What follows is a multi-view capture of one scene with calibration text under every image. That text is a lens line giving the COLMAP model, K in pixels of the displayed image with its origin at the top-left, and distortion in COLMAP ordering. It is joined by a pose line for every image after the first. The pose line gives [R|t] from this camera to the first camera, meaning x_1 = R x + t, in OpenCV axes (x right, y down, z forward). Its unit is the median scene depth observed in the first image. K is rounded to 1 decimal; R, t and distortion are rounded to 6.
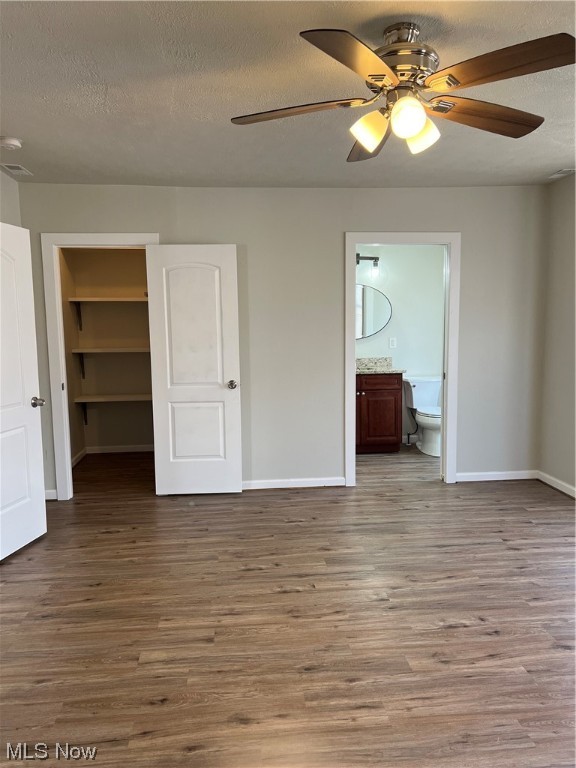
lens RADIAL K [[572.7, 0, 285.4], [0, 572.7, 385.6], [0, 0, 1]] dist [0.023175, -0.020119]
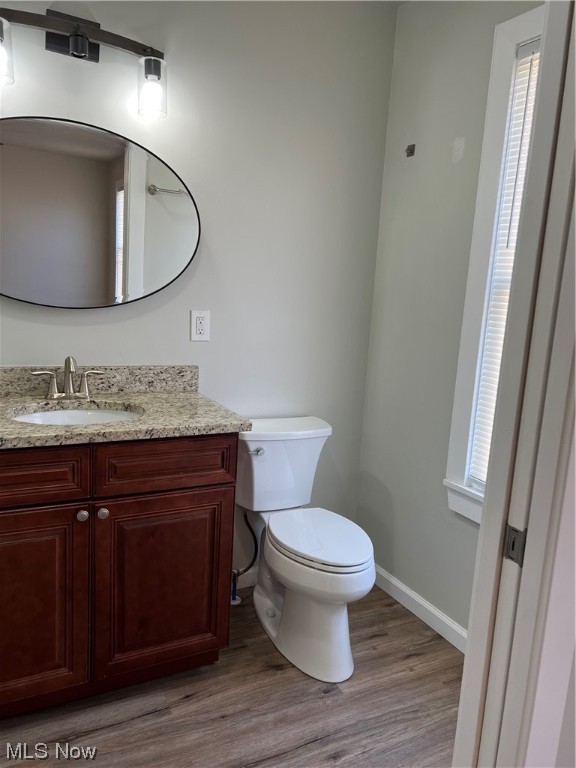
lens RADIAL K [[572.7, 0, 284.4], [0, 572.7, 382.0], [0, 0, 1]] dist [0.023175, -0.020119]
pose [[0.922172, 0.018691, 0.386327, 0.105405], [-0.038246, 0.998343, 0.042991, -0.061316], [-0.384884, -0.054421, 0.921359, 0.698205]]
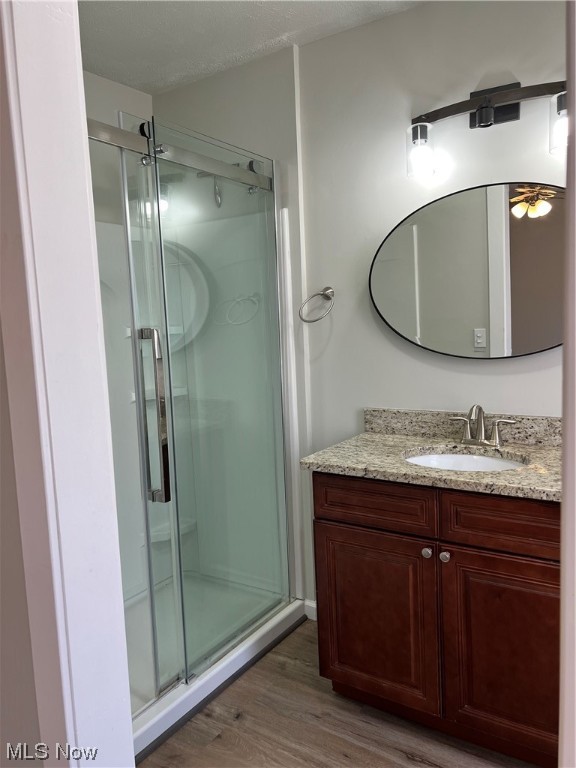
lens RADIAL K [[572.7, 0, 287.7], [0, 572.7, 382.2], [0, 0, 1]] dist [0.023175, -0.020119]
pose [[0.785504, 0.058327, -0.616102, 0.239057], [-0.051781, 0.998252, 0.028488, -0.074242], [0.616687, 0.009525, 0.787151, 0.705452]]
